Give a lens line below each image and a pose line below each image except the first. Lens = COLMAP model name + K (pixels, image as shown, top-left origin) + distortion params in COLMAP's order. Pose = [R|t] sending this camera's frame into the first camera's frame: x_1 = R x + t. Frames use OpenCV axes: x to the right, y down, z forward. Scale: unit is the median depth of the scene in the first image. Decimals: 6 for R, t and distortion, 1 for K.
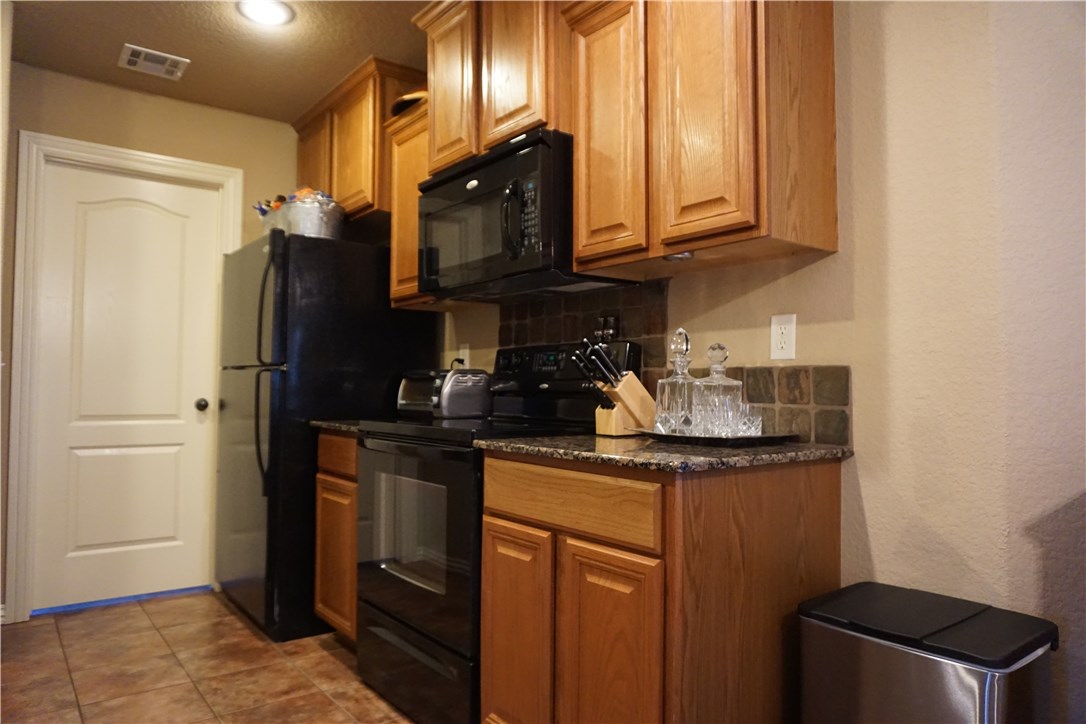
lens RADIAL K [[724.4, 0, 544.7], [0, 724.4, 365.2], [0, 0, 1]] dist [-0.049546, 0.039783]
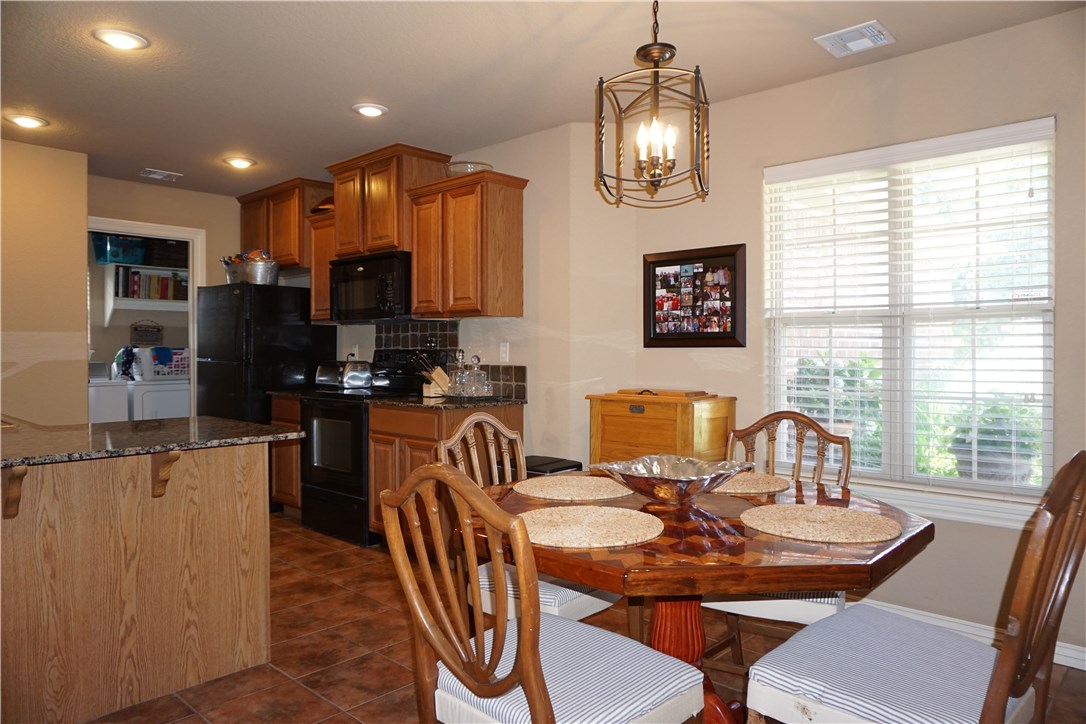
lens RADIAL K [[724.4, 0, 542.2], [0, 724.4, 358.4], [0, 0, 1]] dist [-0.049546, 0.039783]
pose [[0.986617, -0.007840, 0.162866, 0.061837], [0.000730, 0.999046, 0.043669, -0.092740], [-0.163053, -0.042966, 0.985681, -0.985534]]
